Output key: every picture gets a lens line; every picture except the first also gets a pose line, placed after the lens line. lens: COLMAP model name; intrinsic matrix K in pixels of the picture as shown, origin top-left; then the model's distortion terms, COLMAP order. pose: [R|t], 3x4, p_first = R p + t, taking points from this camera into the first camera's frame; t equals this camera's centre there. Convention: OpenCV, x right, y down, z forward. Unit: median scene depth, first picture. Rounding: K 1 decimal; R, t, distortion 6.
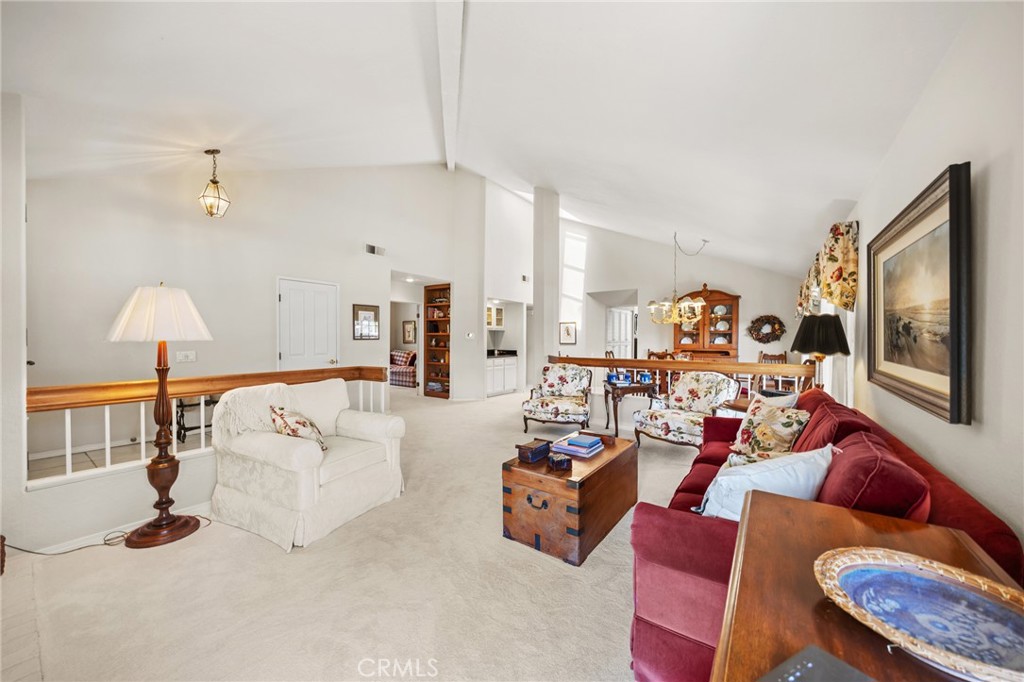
lens RADIAL K [[364.9, 0, 519.6], [0, 364.9, 342.9], [0, 0, 1]] dist [0.000259, -0.000126]
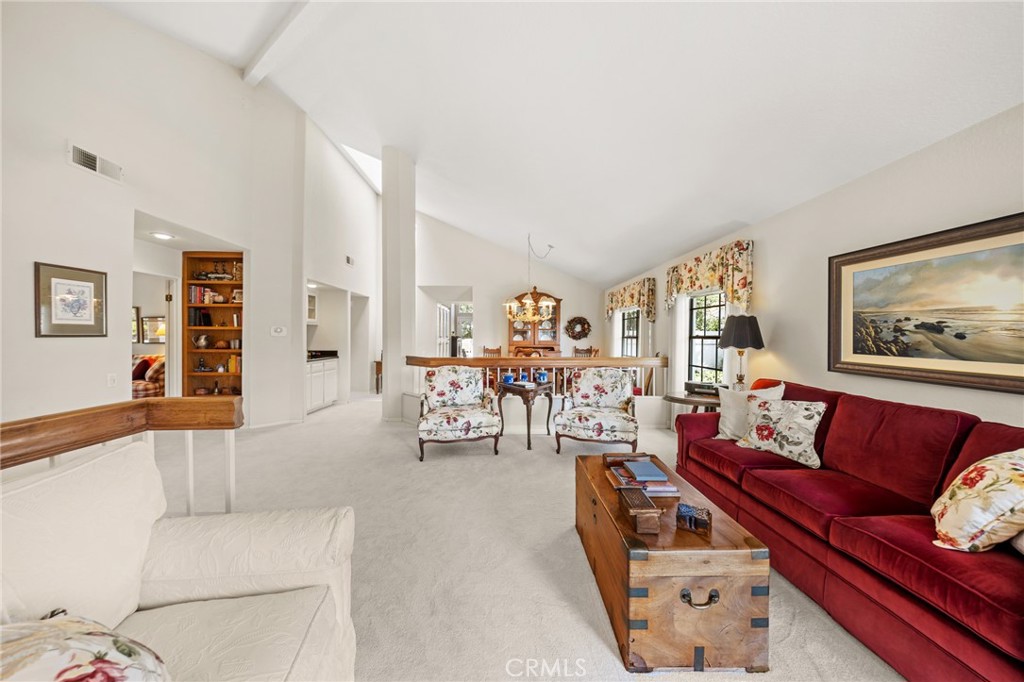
lens RADIAL K [[340.8, 0, 508.8], [0, 340.8, 339.6], [0, 0, 1]] dist [-0.002662, -0.001296]
pose [[0.807358, -0.005233, 0.590039, -0.181970], [0.005744, 0.999983, 0.001009, -0.001947], [-0.590035, 0.002575, 0.807374, 0.236628]]
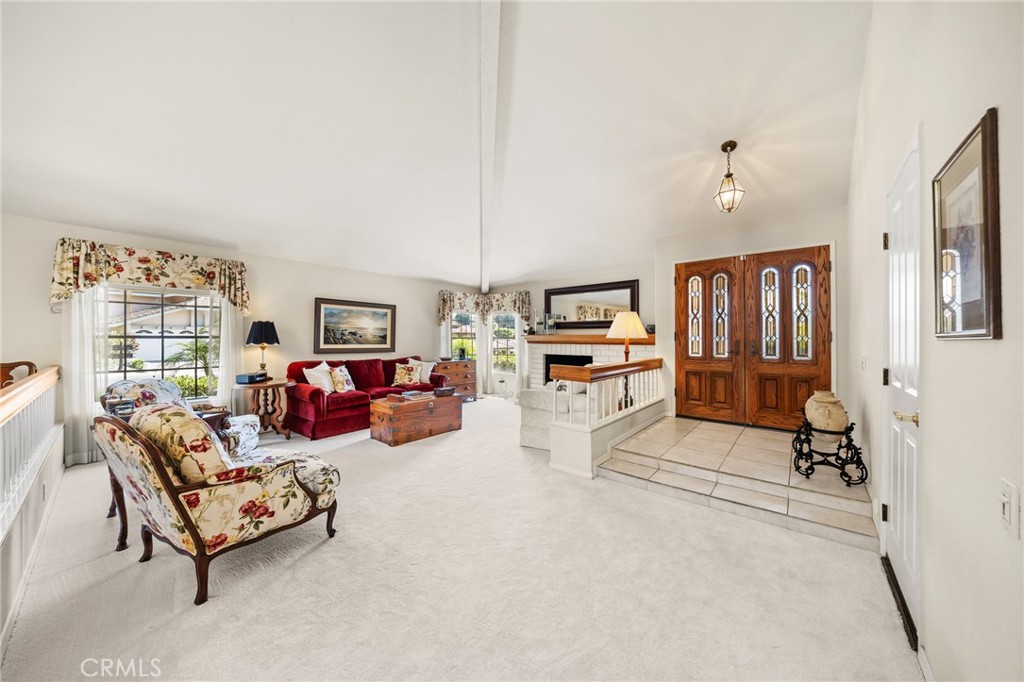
lens RADIAL K [[340.8, 0, 502.5], [0, 340.8, 335.8], [0, 0, 1]] dist [-0.002662, -0.001296]
pose [[-0.993006, 0.006633, 0.117880, -0.181412], [0.006320, 0.999975, -0.003034, 0.000249], [-0.117897, -0.002268, -0.993023, 1.025703]]
